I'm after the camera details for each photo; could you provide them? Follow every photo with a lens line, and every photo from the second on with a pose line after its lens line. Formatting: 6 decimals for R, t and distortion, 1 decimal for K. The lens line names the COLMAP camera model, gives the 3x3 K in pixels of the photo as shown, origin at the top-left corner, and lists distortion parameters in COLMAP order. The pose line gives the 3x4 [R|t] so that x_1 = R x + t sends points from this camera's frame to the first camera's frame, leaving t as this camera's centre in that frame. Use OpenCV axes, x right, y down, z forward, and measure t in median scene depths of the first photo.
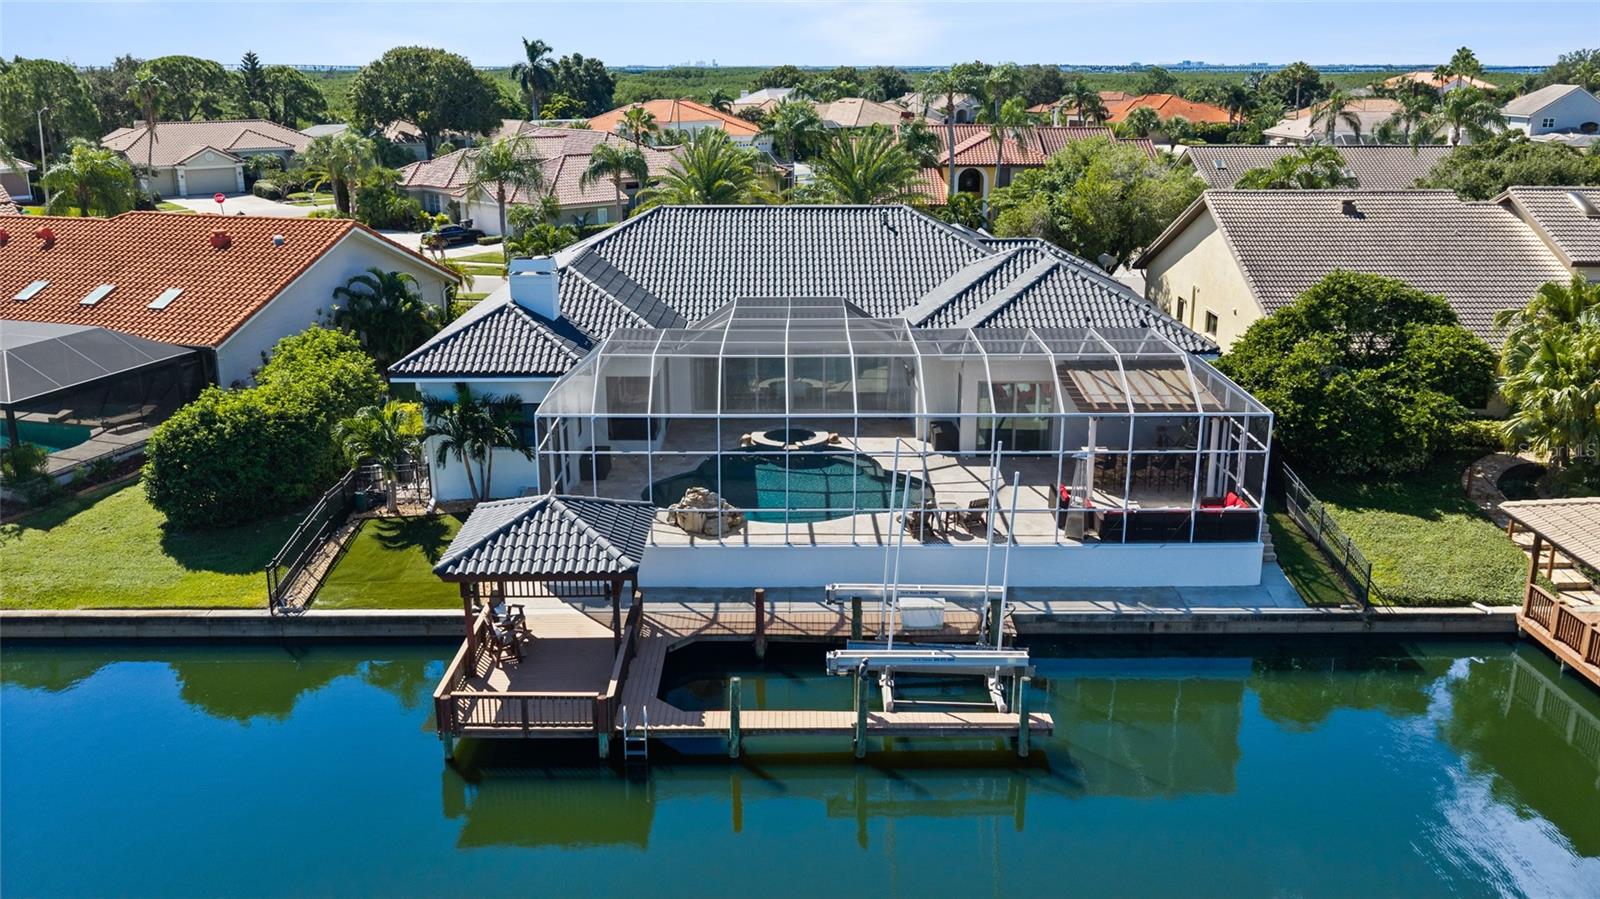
lens RADIAL K [[1323.6, 0, 801.2], [0, 1323.6, 449.5], [0, 0, 1]] dist [0.012304, -0.008401]
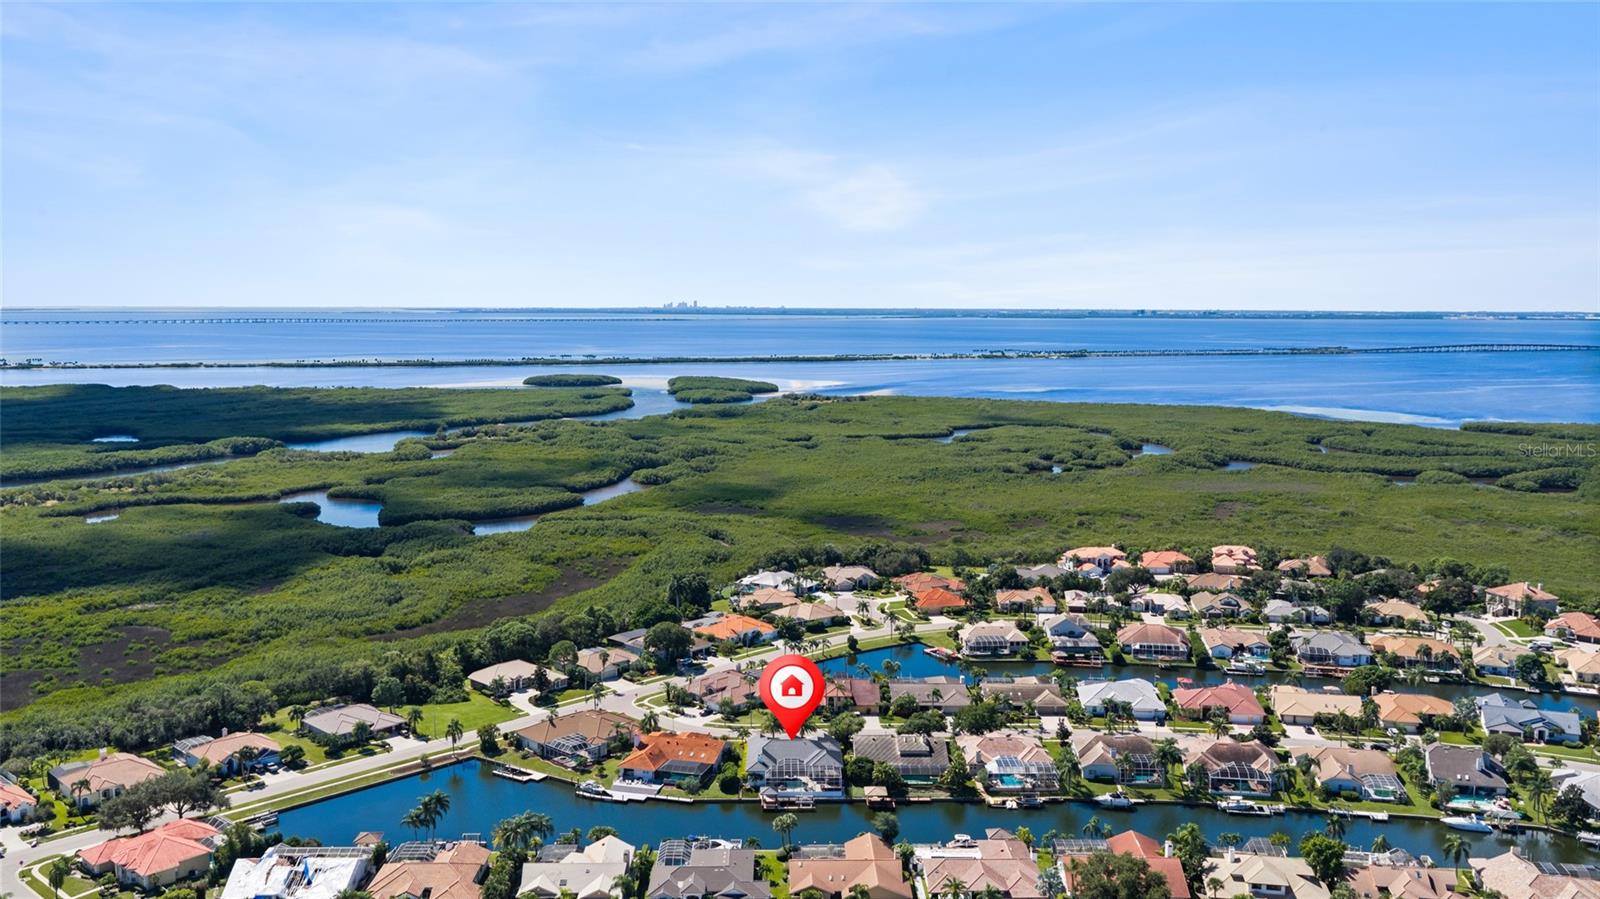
lens RADIAL K [[1323.6, 0, 798.8], [0, 1323.6, 449.8], [0, 0, 1]] dist [0.012304, -0.008401]
pose [[0.999717, 0.003475, 0.023538, -0.160273], [0.000236, 0.987775, -0.155885, -0.741907], [-0.023792, 0.155846, 0.987495, -7.459627]]
